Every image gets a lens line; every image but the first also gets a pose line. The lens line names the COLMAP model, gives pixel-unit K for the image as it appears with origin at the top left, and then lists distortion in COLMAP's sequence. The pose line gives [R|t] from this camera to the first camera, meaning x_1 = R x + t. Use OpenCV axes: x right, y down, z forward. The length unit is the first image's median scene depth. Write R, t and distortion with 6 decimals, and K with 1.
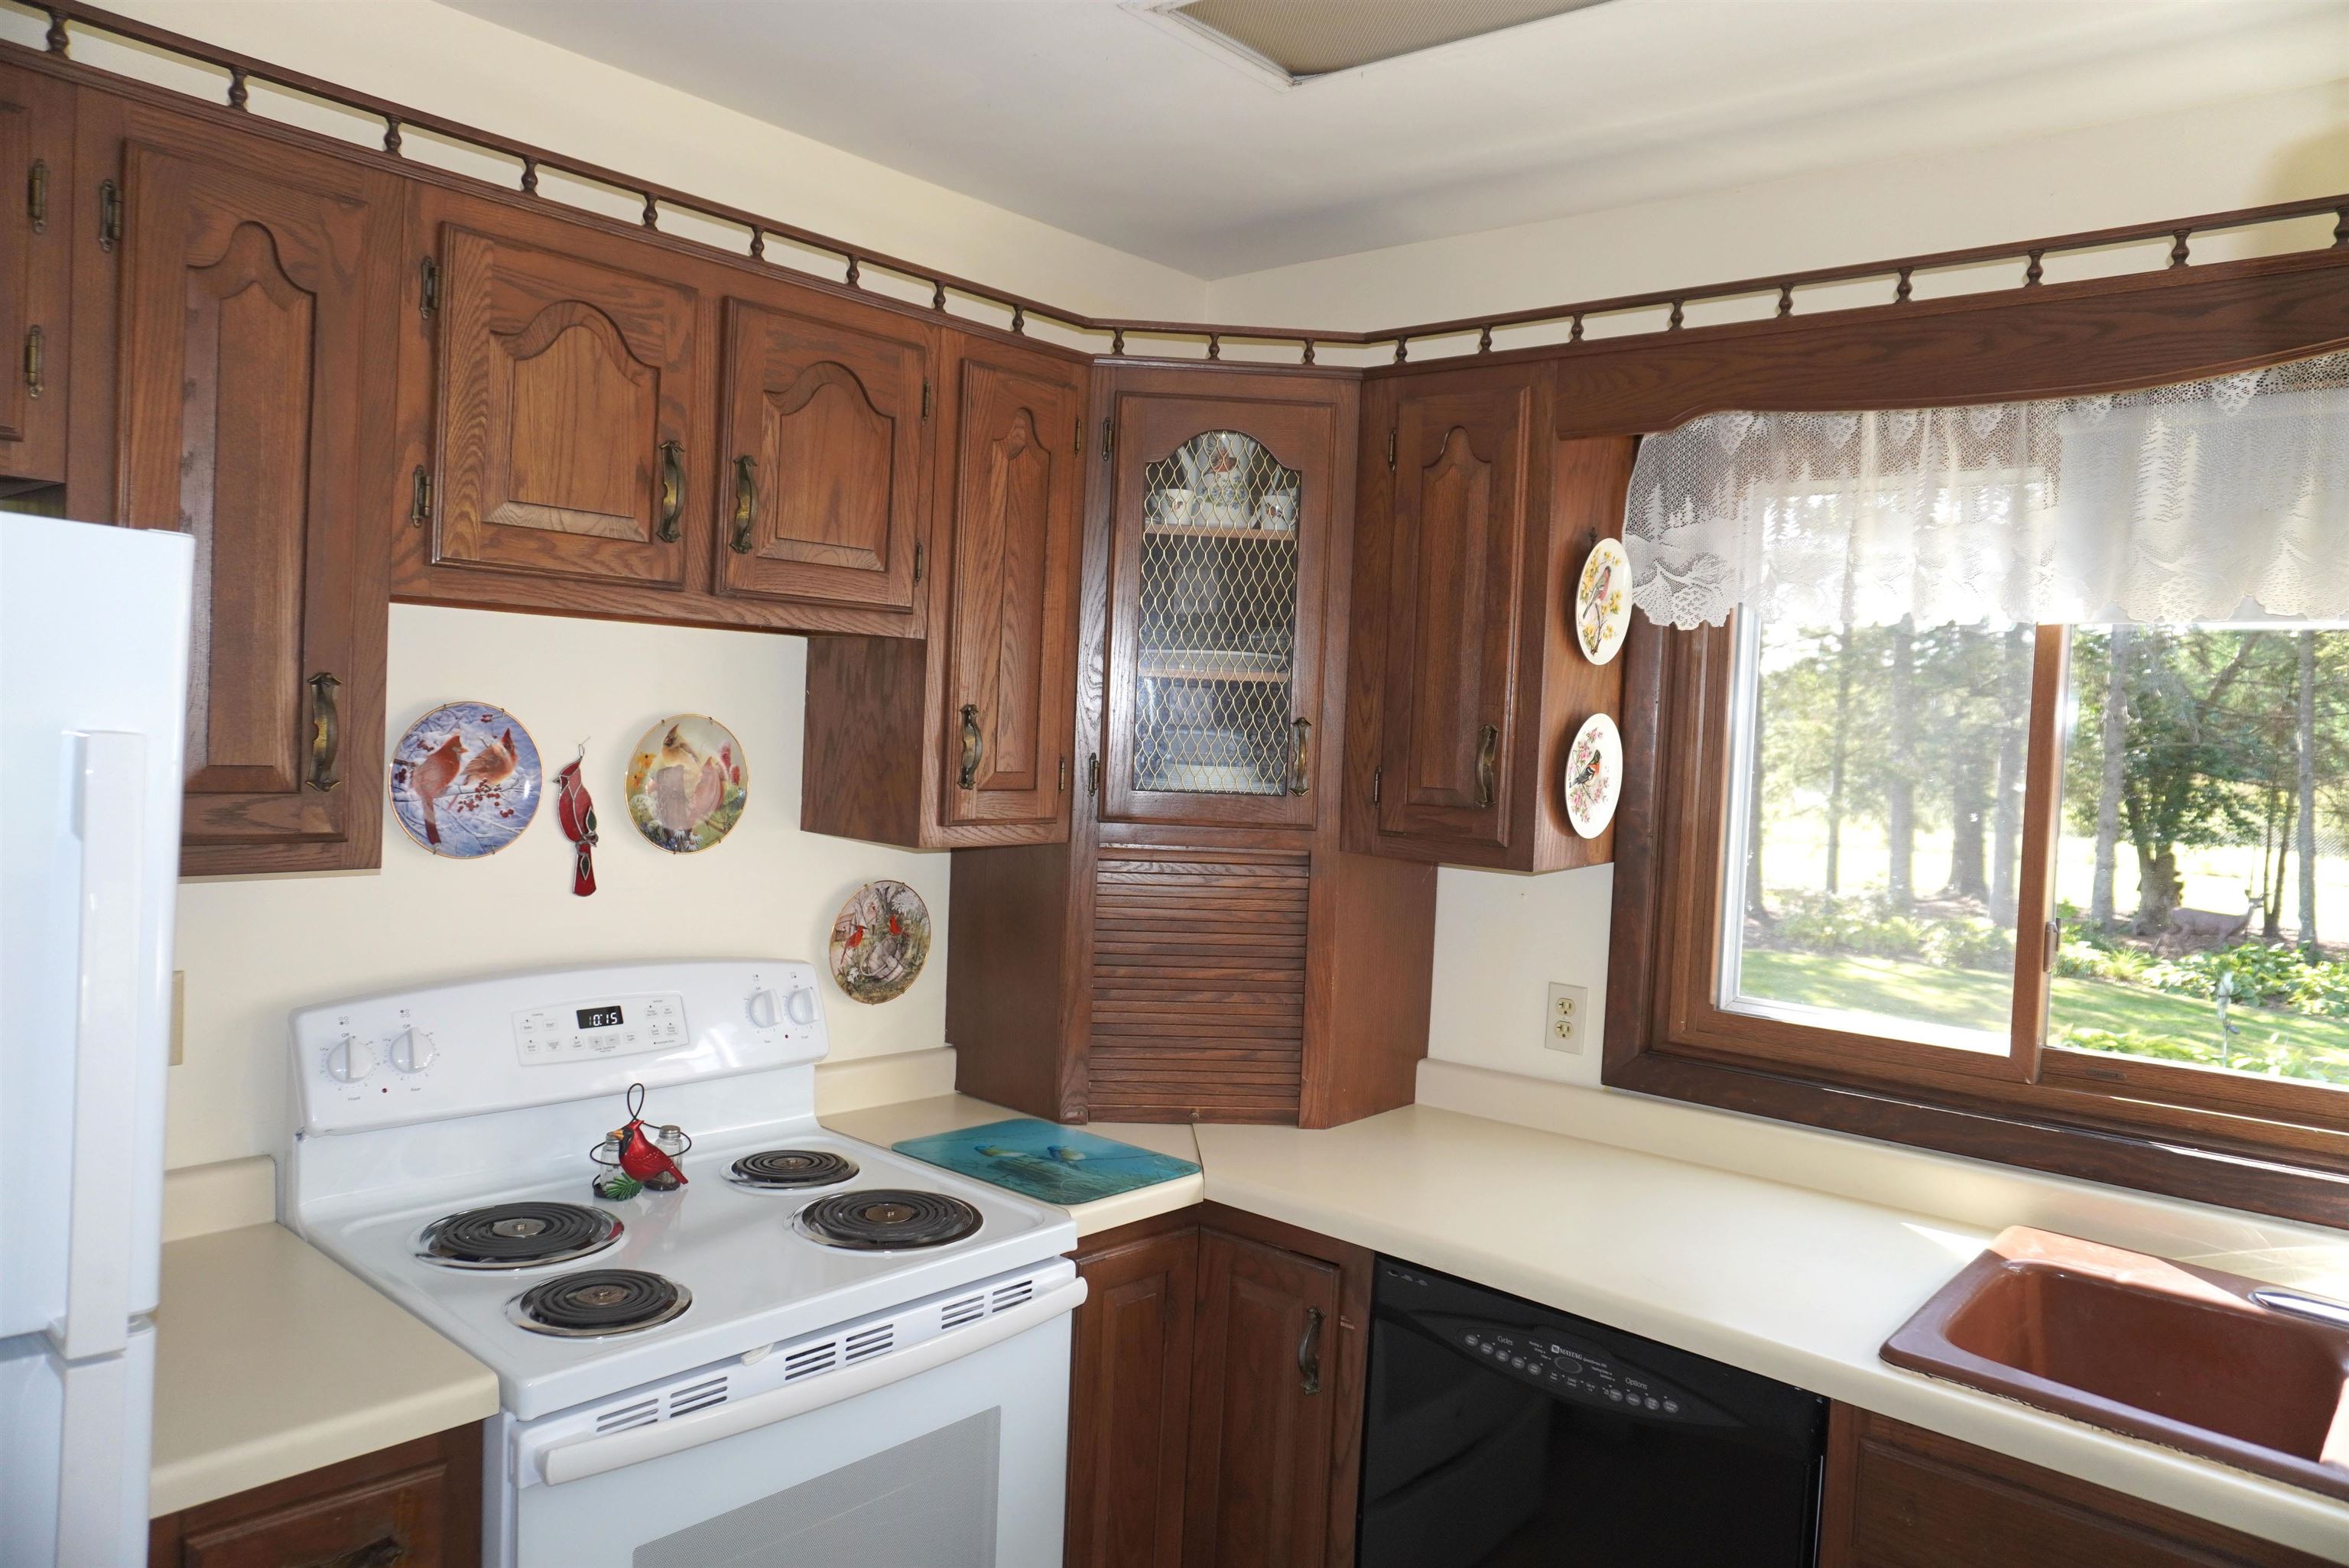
lens RADIAL K [[1610.9, 0, 1174.5], [0, 1610.9, 784.0], [0, 0, 1]] dist [-0.025696, 0.033026]
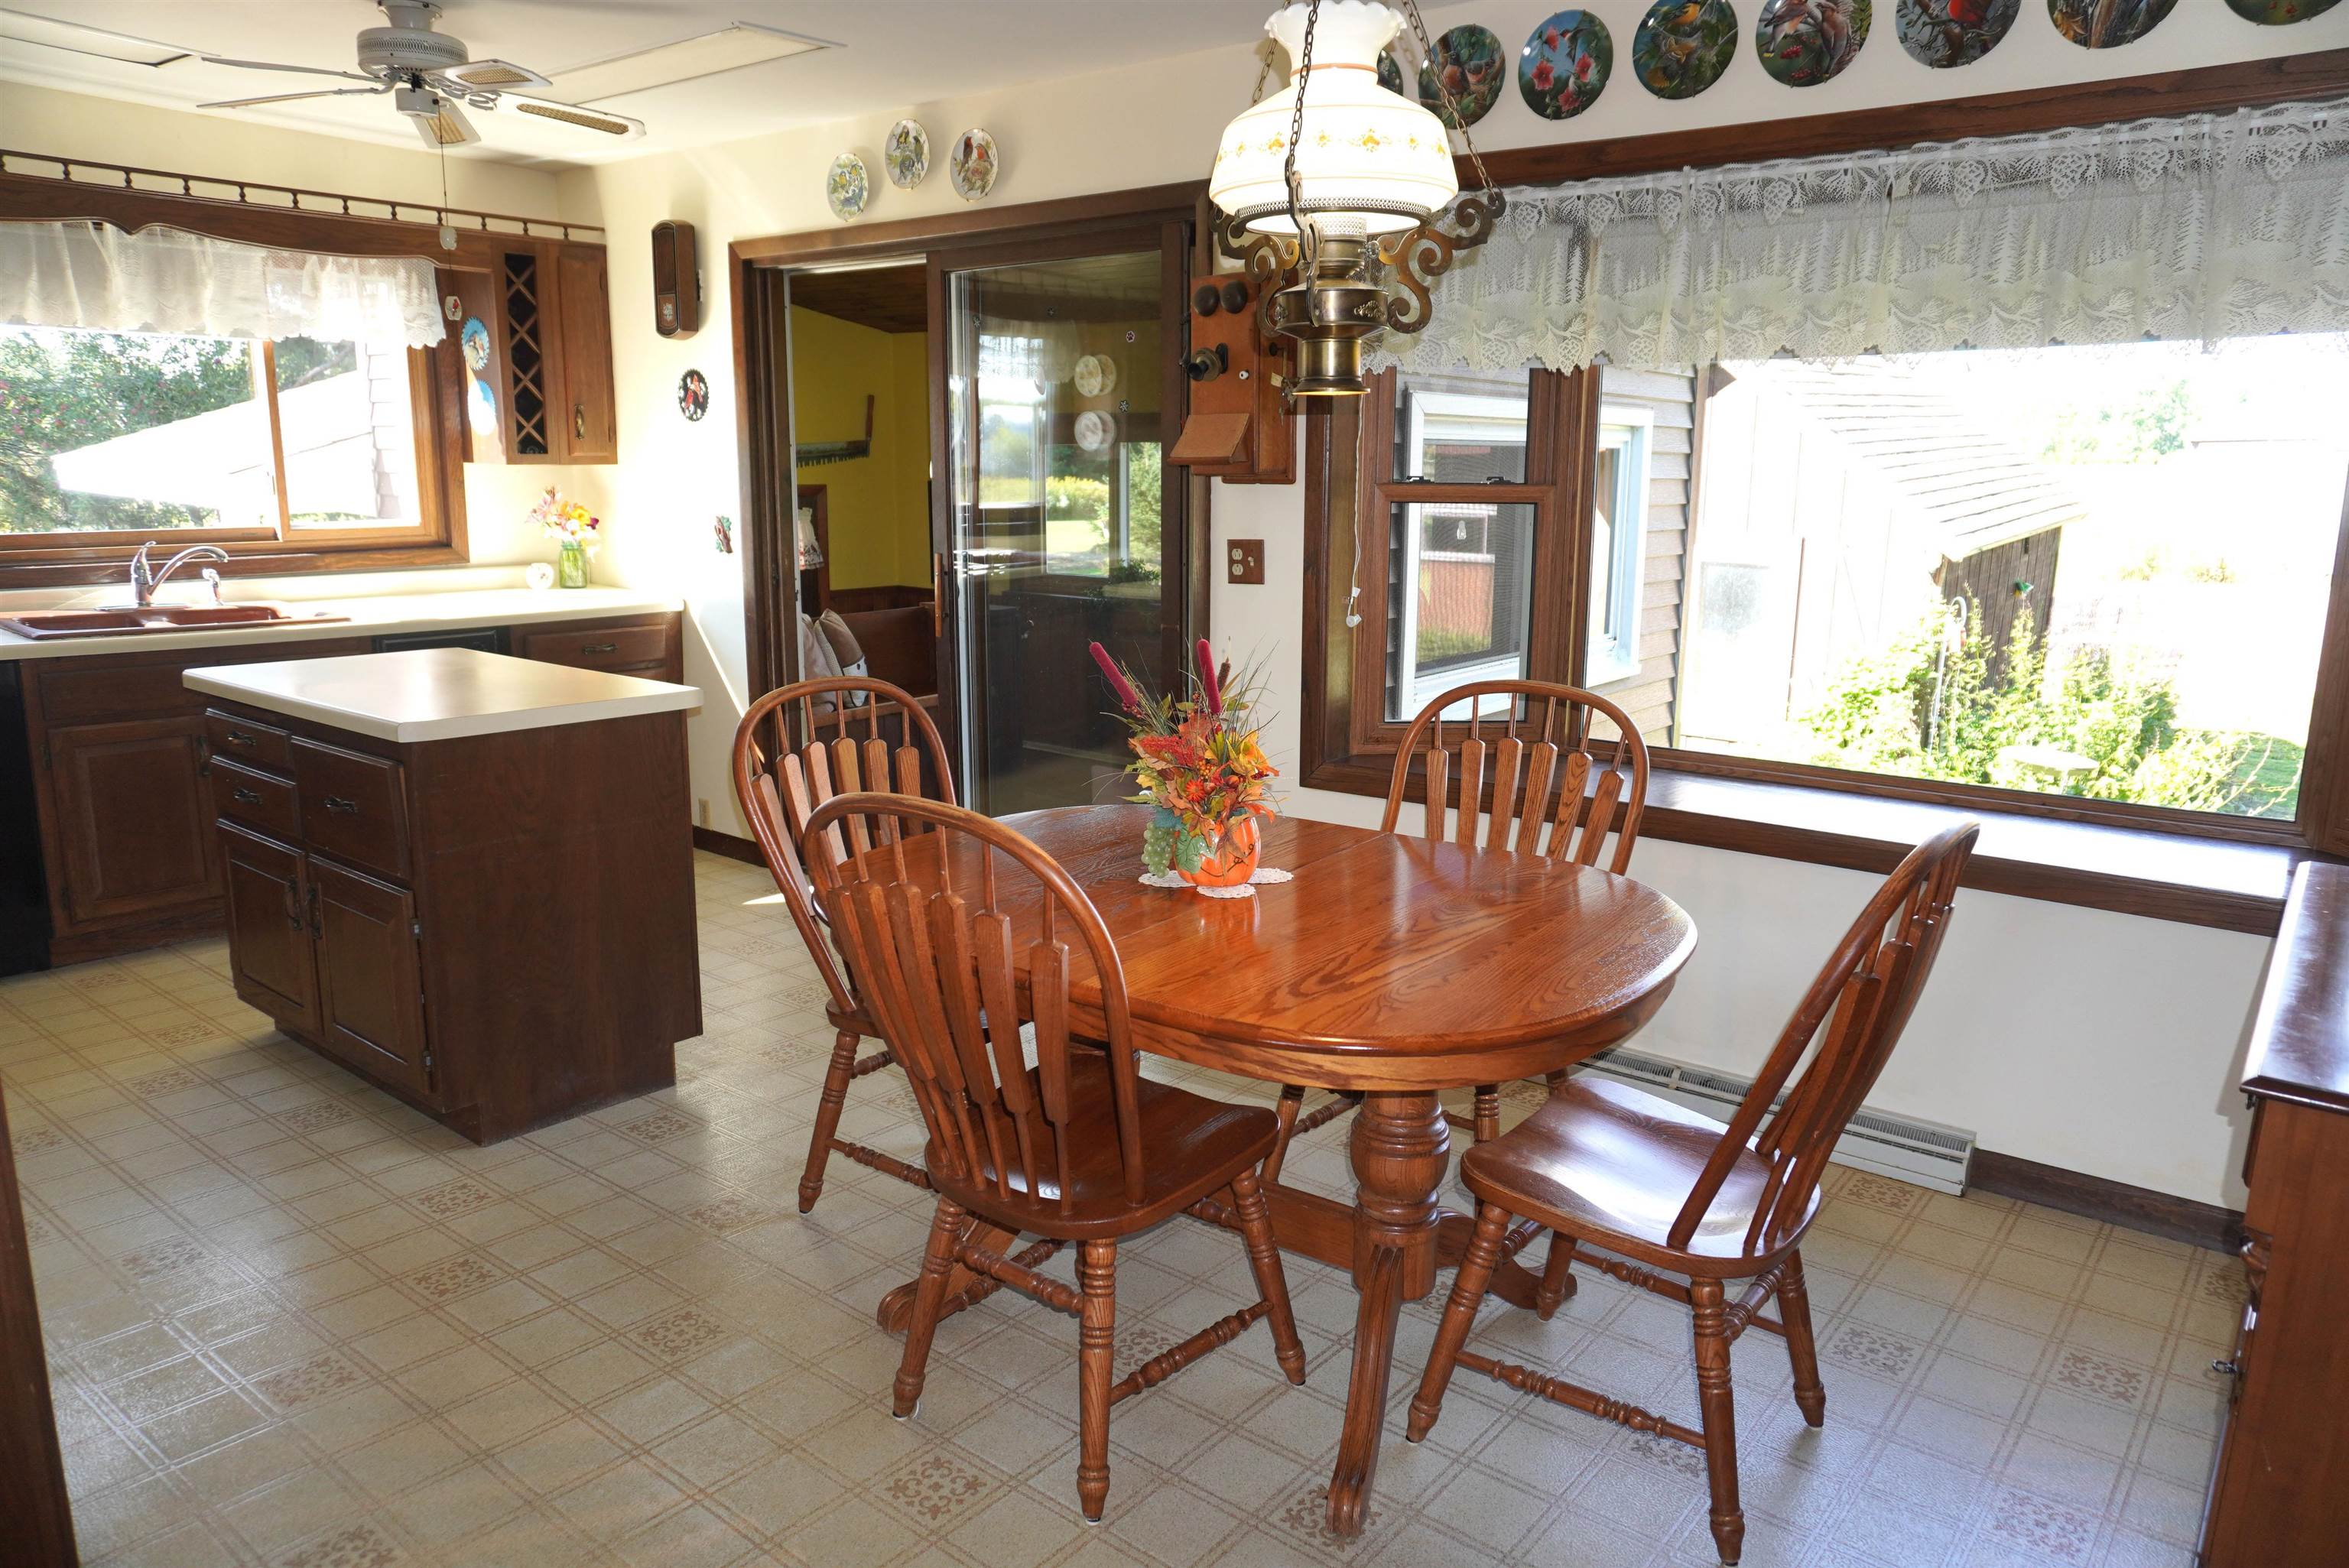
lens RADIAL K [[1610.9, 0, 1174.5], [0, 1610.9, 784.0], [0, 0, 1]] dist [-0.025696, 0.033026]
pose [[-0.023936, -0.243559, 0.969591, -1.590354], [0.023004, 0.969478, 0.244098, 0.012832], [-0.999449, 0.028147, -0.017603, -0.544003]]
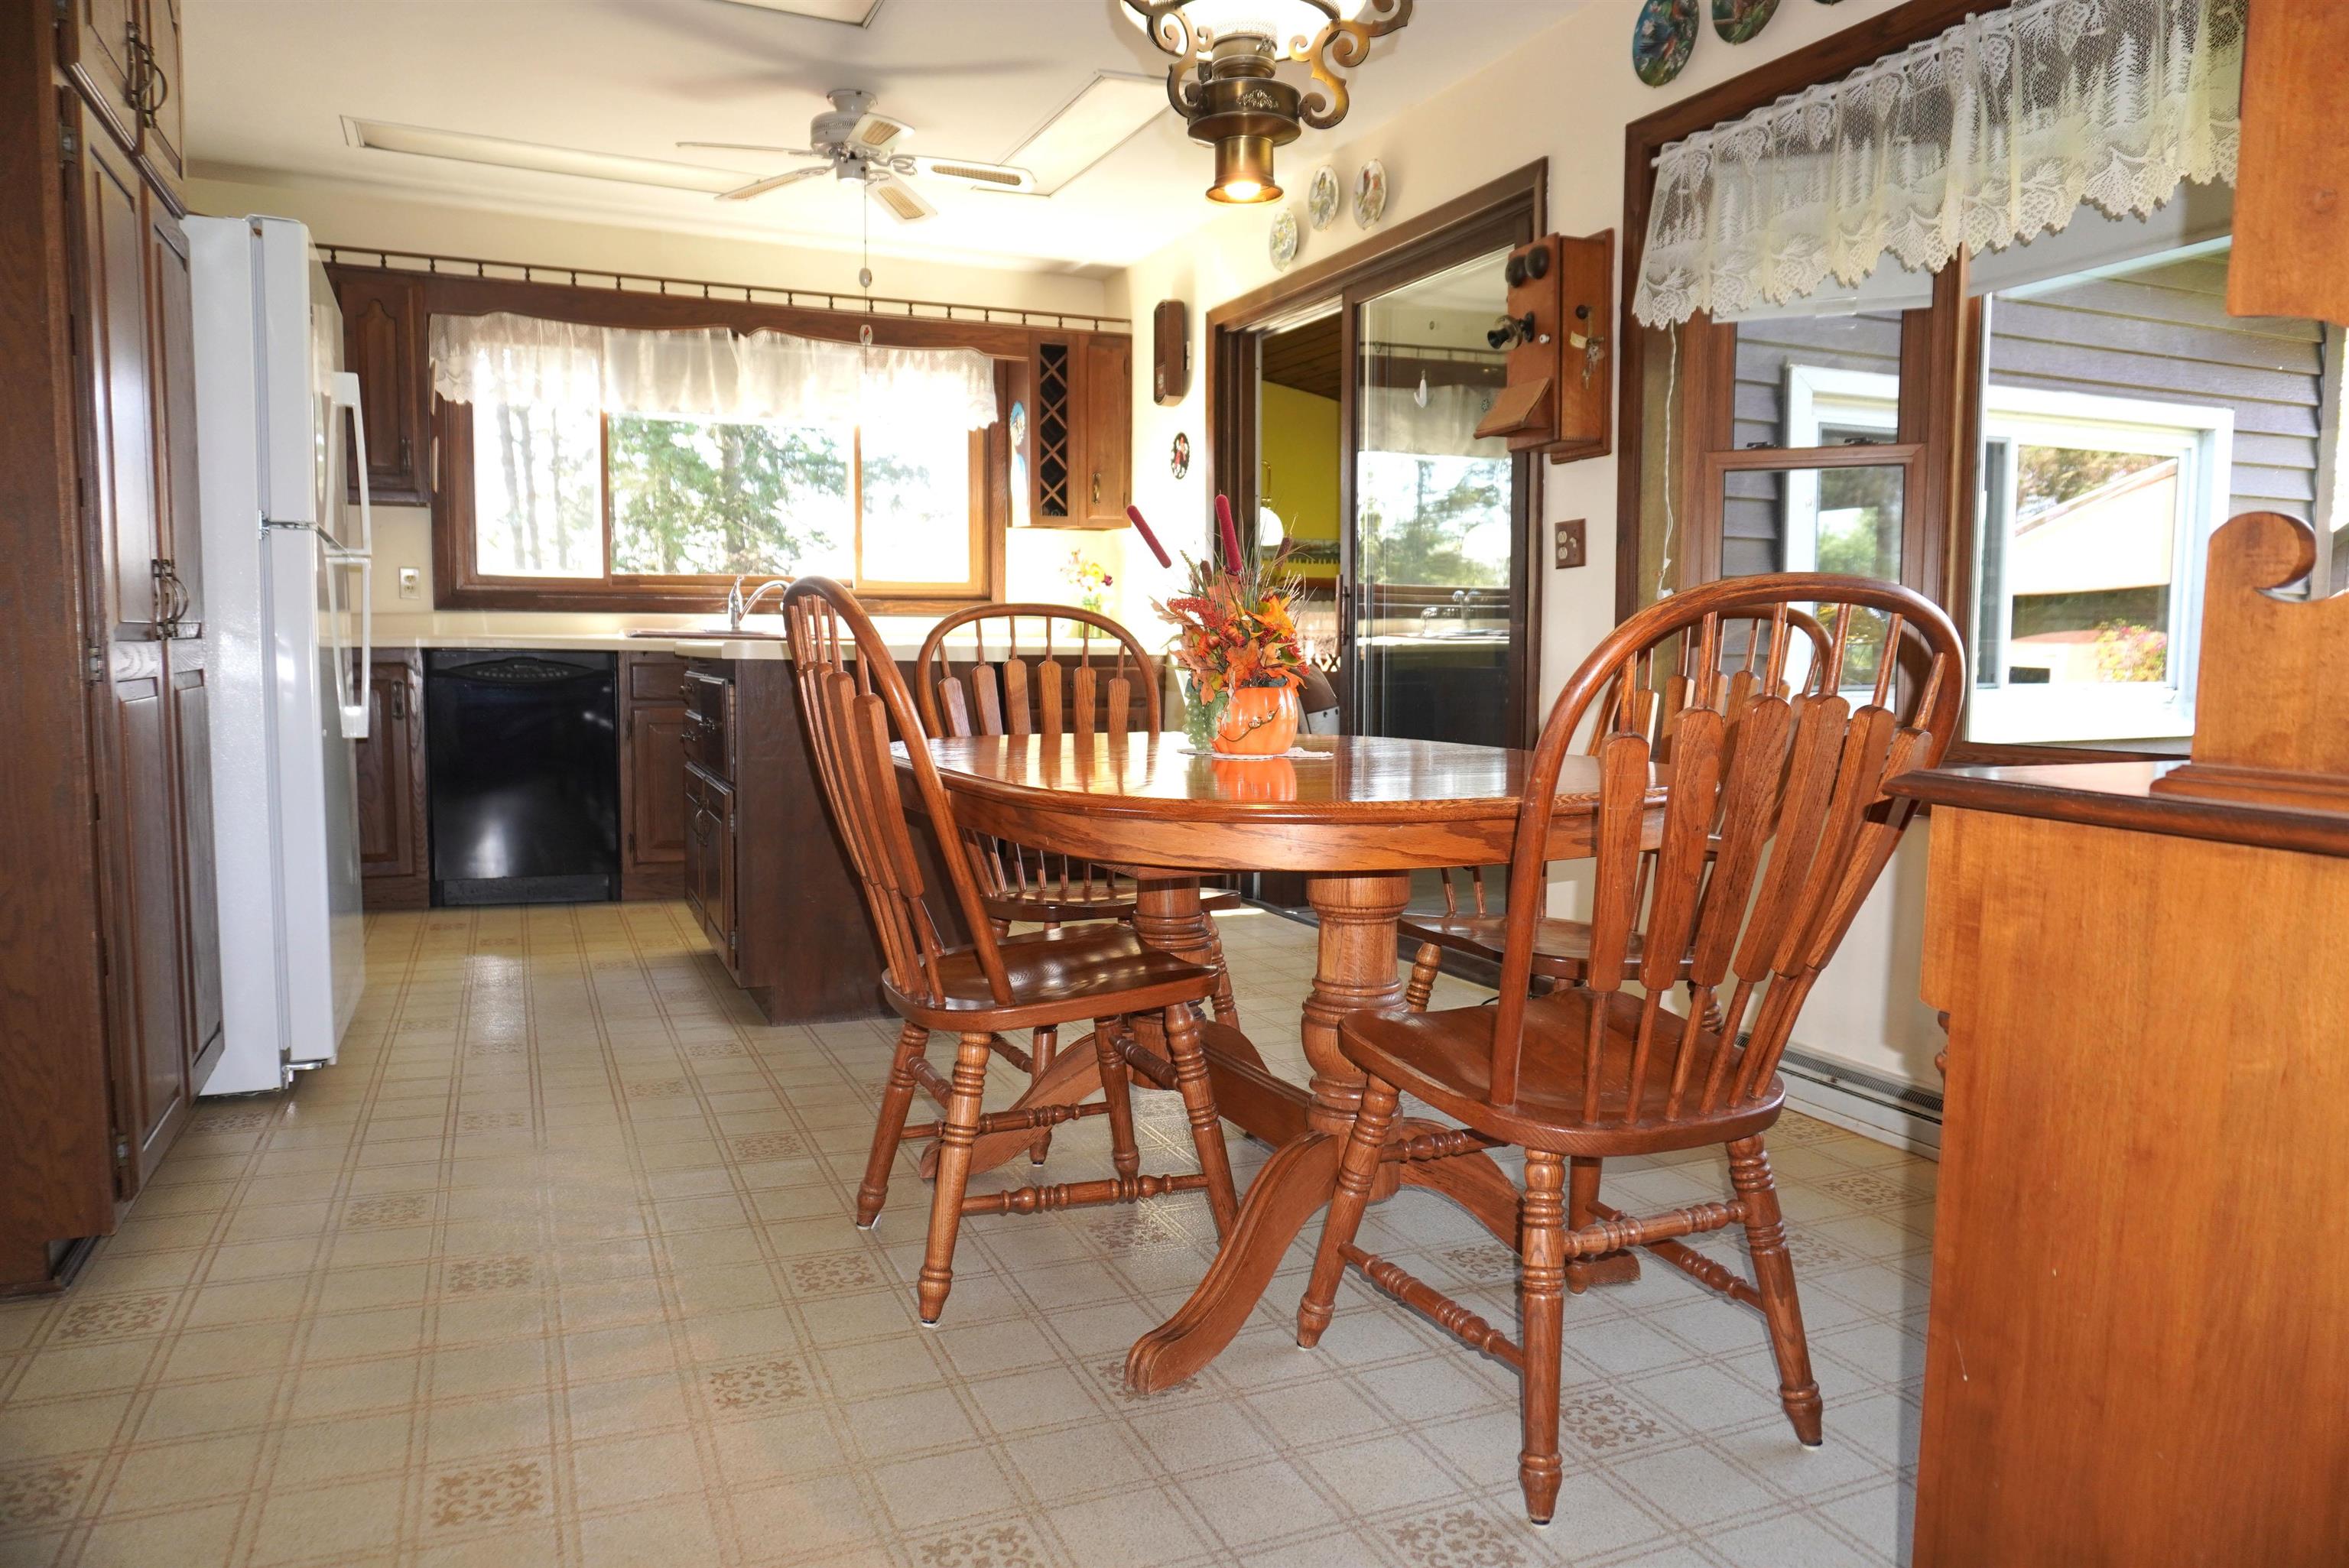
lens RADIAL K [[1610.9, 0, 1174.5], [0, 1610.9, 784.0], [0, 0, 1]] dist [-0.025696, 0.033026]
pose [[0.446884, -0.116742, 0.886942, -1.500755], [0.044067, 0.993118, 0.108514, 0.273762], [-0.893506, -0.009409, 0.448953, -1.077447]]
